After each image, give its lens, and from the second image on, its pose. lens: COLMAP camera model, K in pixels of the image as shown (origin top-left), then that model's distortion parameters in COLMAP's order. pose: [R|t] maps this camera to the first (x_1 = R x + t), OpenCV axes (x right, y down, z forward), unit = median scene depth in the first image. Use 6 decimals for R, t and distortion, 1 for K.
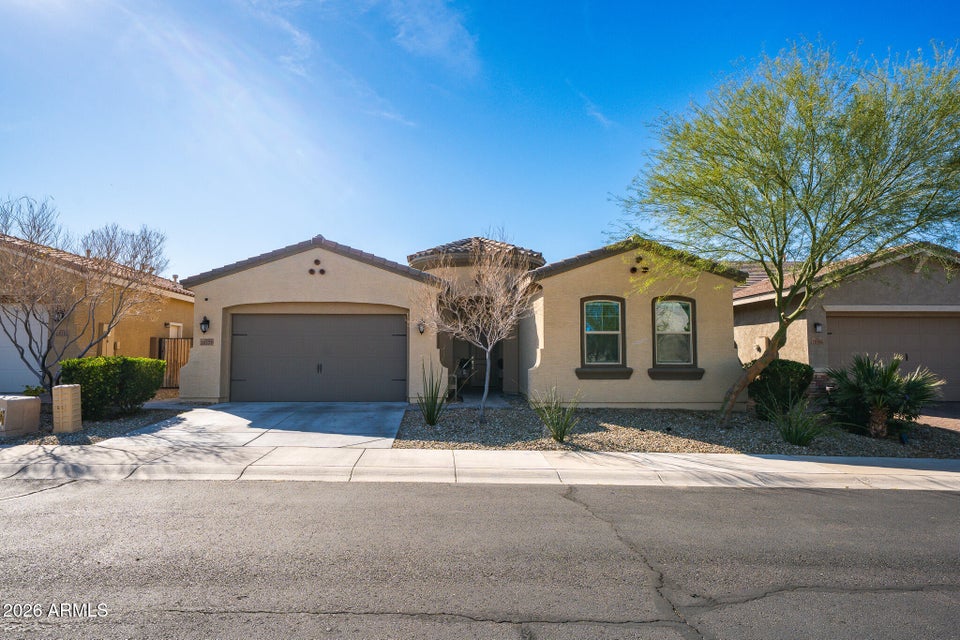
lens RADIAL K [[603.9, 0, 475.0], [0, 603.9, 338.9], [0, 0, 1]] dist [0.023393, -0.002345]
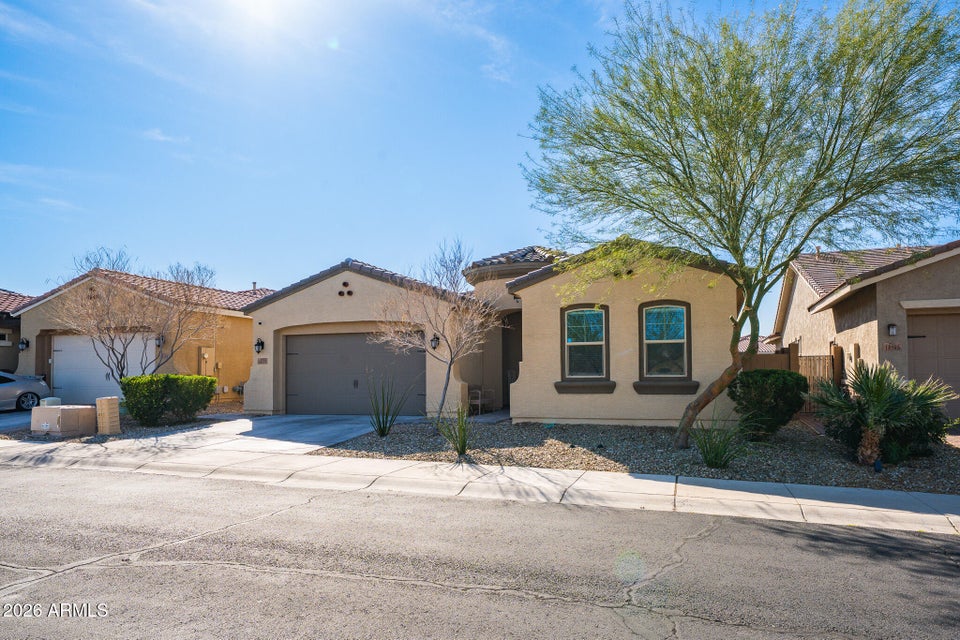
lens RADIAL K [[648.9, 0, 482.0], [0, 648.9, 380.6], [0, 0, 1]] dist [0.017953, 0.000656]
pose [[0.936227, -0.006620, -0.351334, 0.368942], [0.021177, 0.999068, 0.037607, 0.004763], [0.350758, -0.042649, 0.935494, 0.005872]]
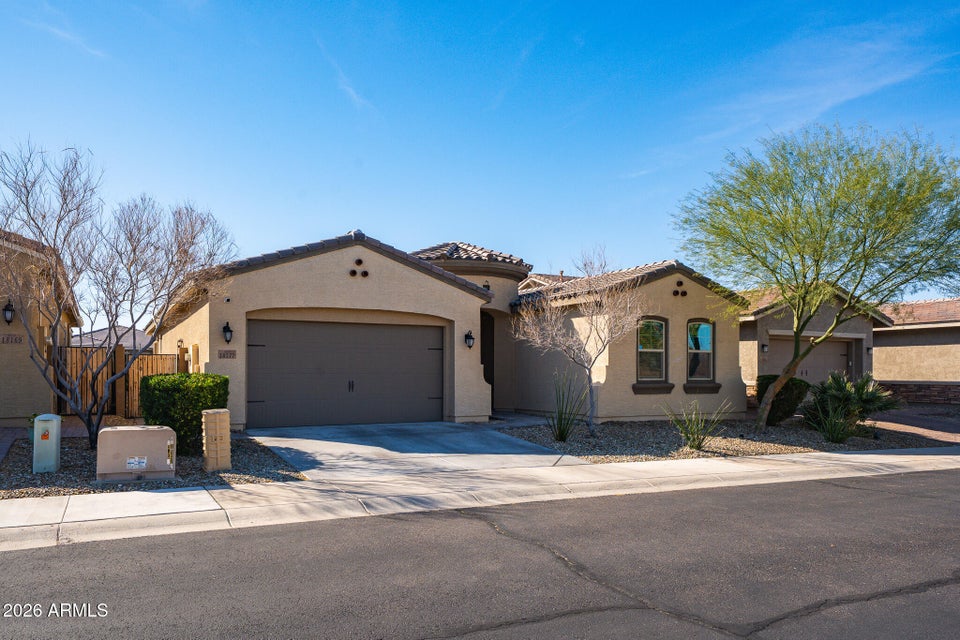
lens RADIAL K [[709.5, 0, 480.9], [0, 709.5, 375.5], [0, 0, 1]] dist [0.030988, -0.000250]
pose [[0.887331, -0.001437, 0.461131, -0.576184], [-0.014808, 0.999391, 0.031609, -0.001318], [-0.460895, -0.034876, 0.886769, 0.024978]]
